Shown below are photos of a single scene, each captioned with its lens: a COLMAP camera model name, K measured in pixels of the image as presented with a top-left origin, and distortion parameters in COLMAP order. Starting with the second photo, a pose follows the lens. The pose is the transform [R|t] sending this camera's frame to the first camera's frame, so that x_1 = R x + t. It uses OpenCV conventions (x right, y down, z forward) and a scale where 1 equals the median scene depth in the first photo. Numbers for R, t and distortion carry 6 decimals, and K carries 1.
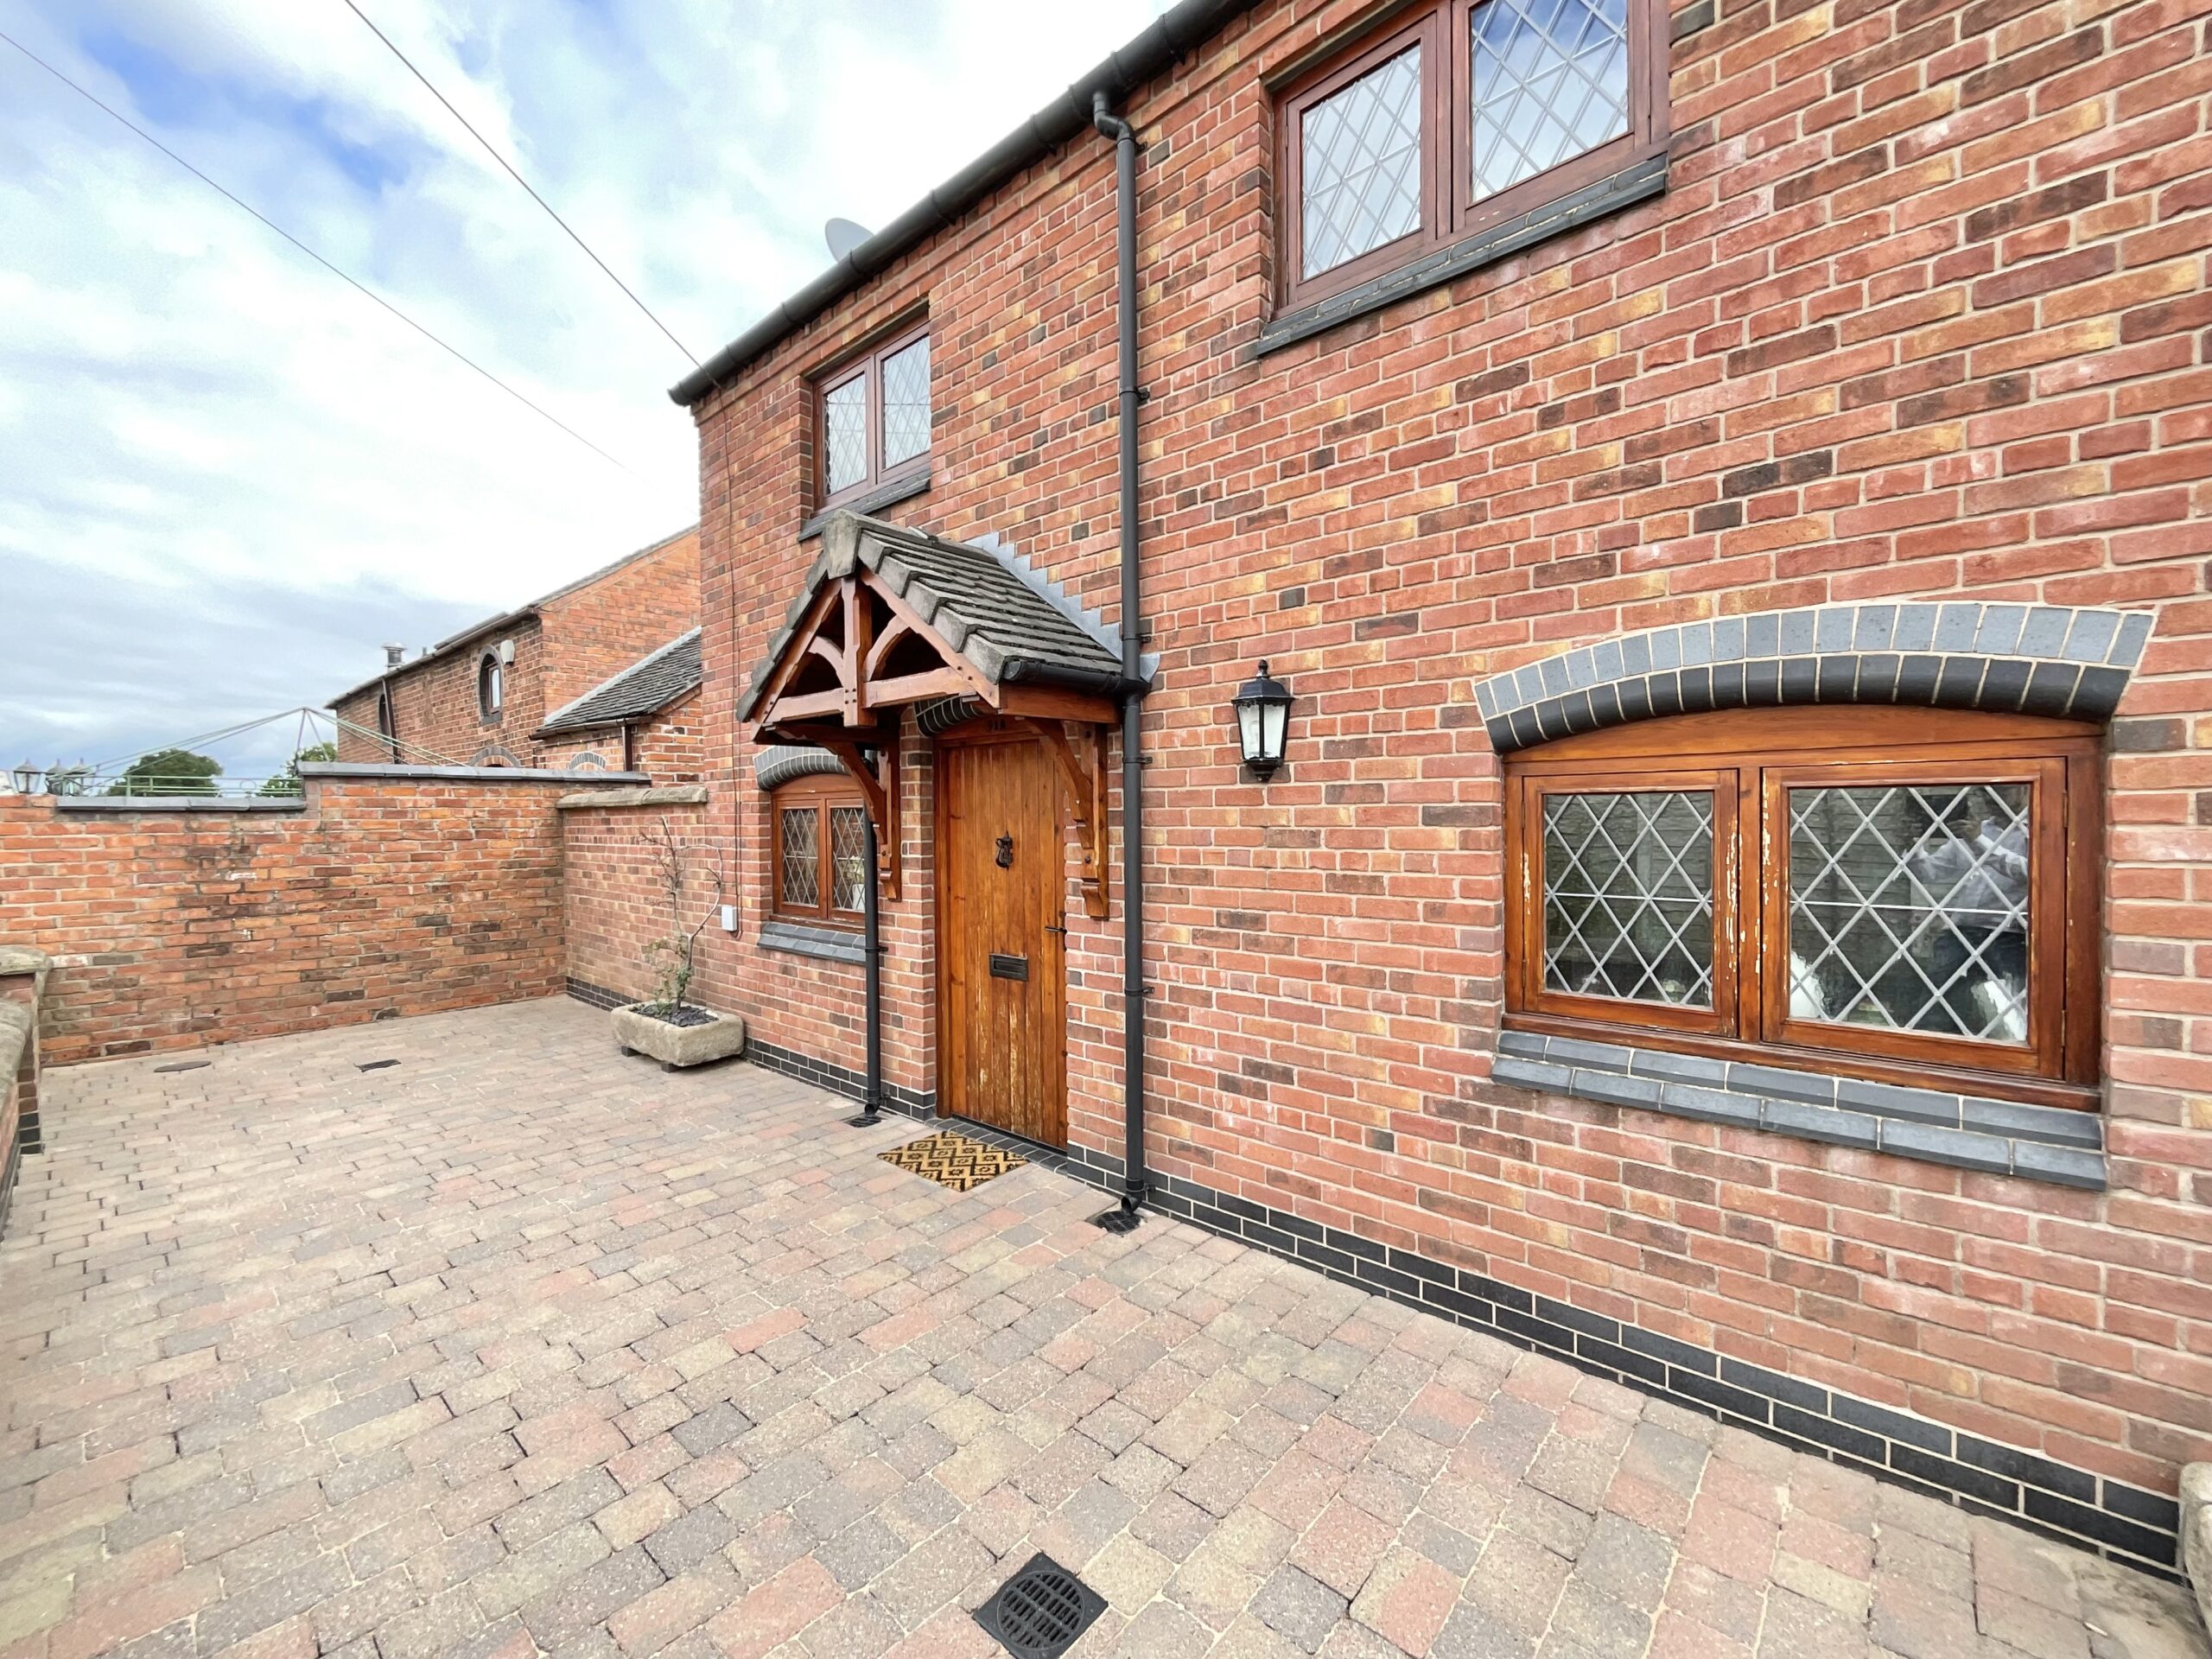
lens RADIAL K [[898.2, 0, 1105.6], [0, 898.2, 834.1], [0, 0, 1]] dist [-0.002439, 0.000422]
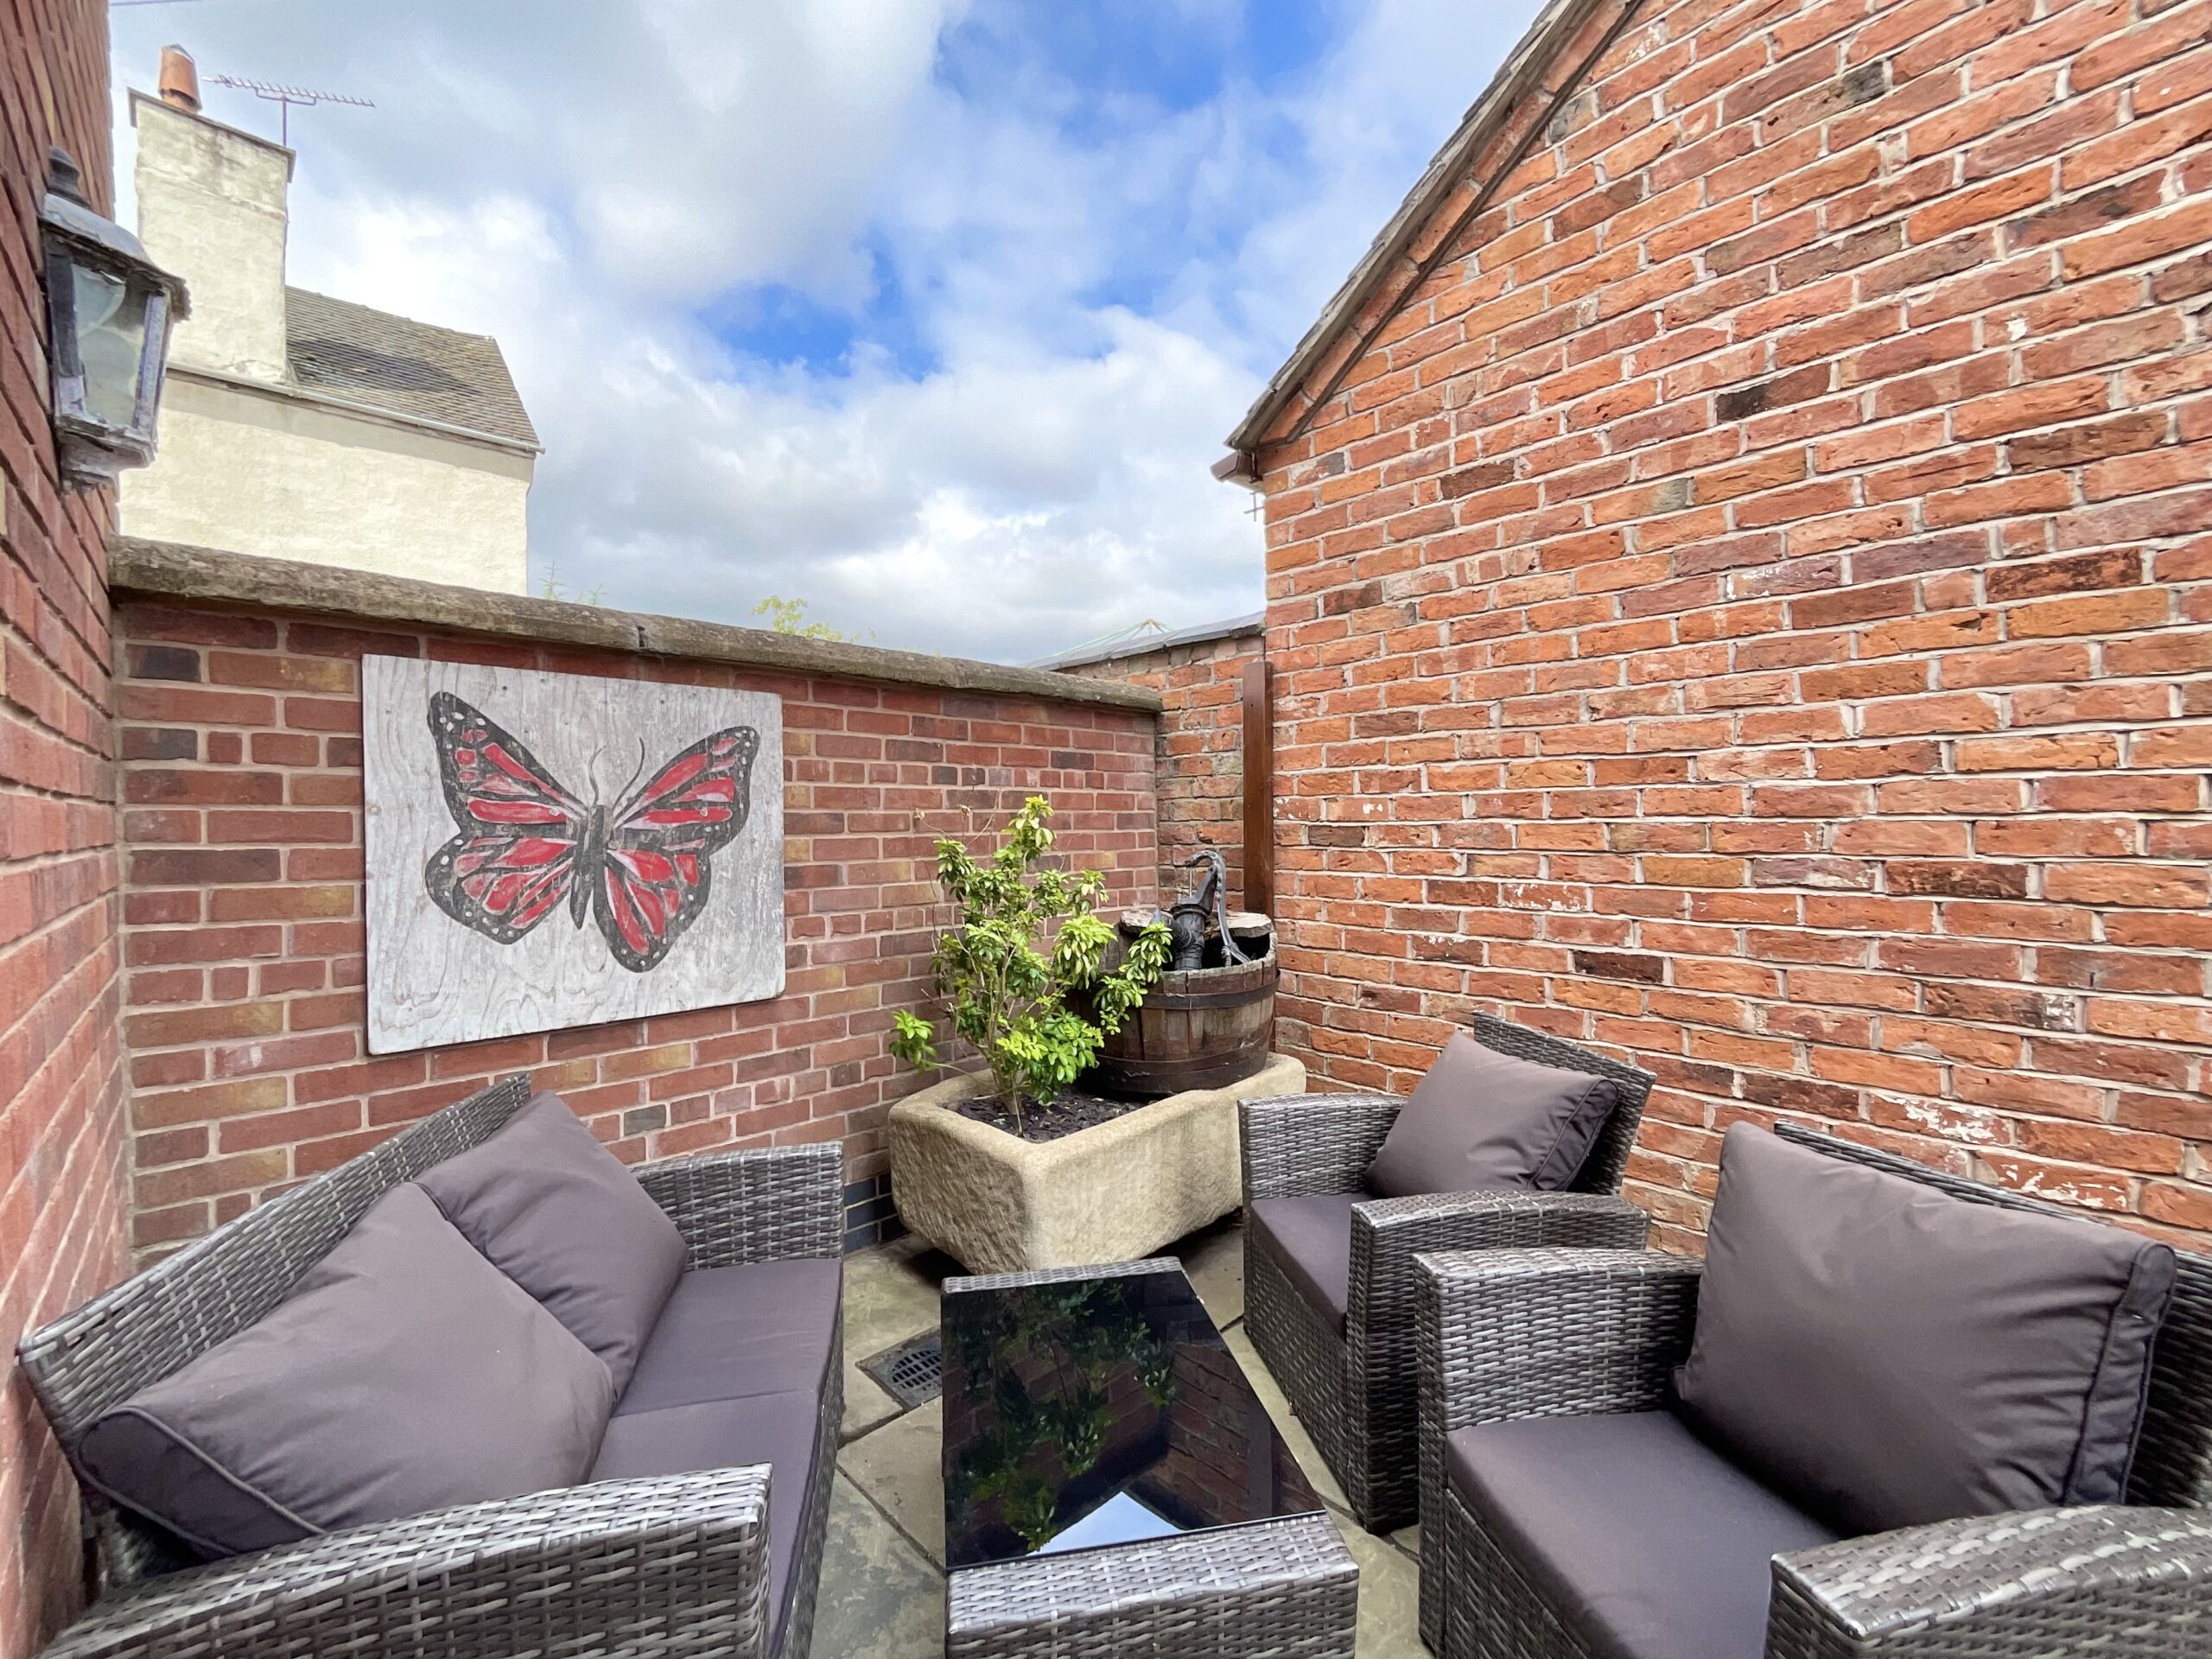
lens RADIAL K [[898.2, 0, 1101.3], [0, 898.2, 831.6], [0, 0, 1]] dist [-0.002439, 0.000422]
pose [[-0.070972, 0.023358, -0.997205, -0.357201], [-0.008809, 0.999672, 0.024043, 0.047683], [0.997439, 0.010491, -0.070743, 2.711275]]
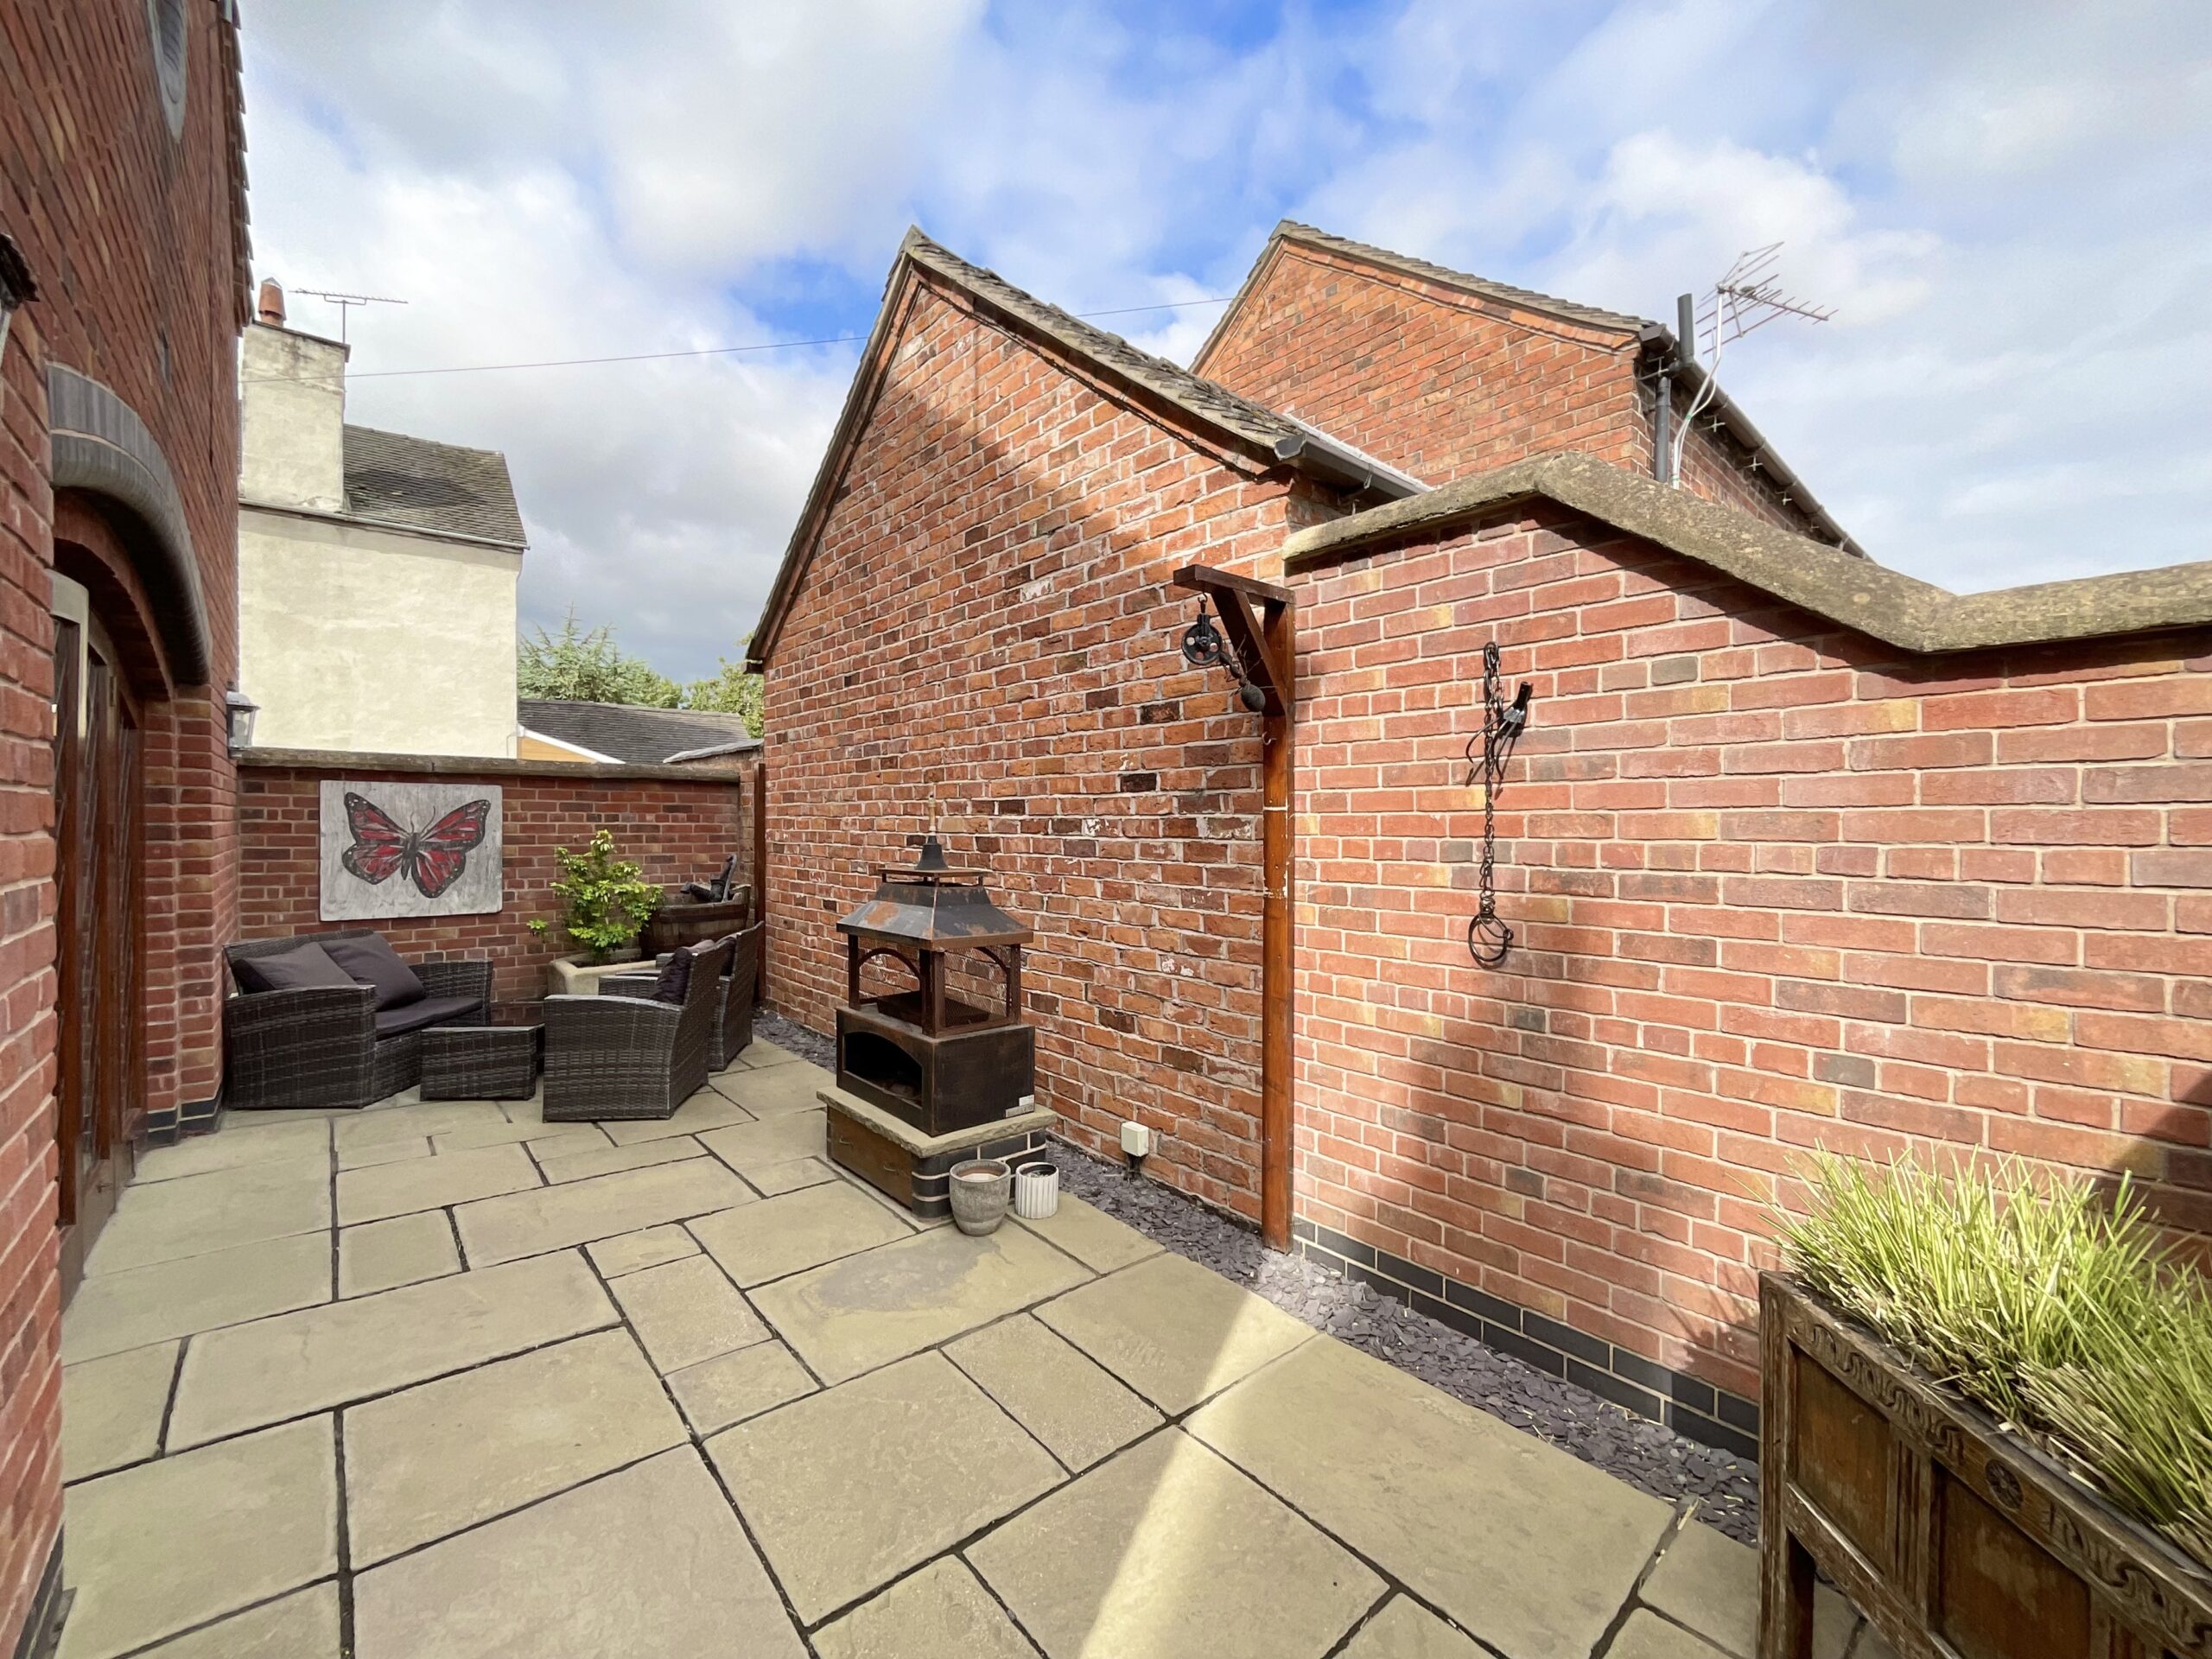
lens RADIAL K [[898.2, 0, 1116.1], [0, 898.2, 836.2], [0, 0, 1]] dist [-0.002439, 0.000422]
pose [[-0.115369, 0.025037, -0.993007, 0.642859], [-0.021749, 0.999379, 0.027724, -0.029582], [0.993085, 0.024795, -0.114752, 3.930262]]
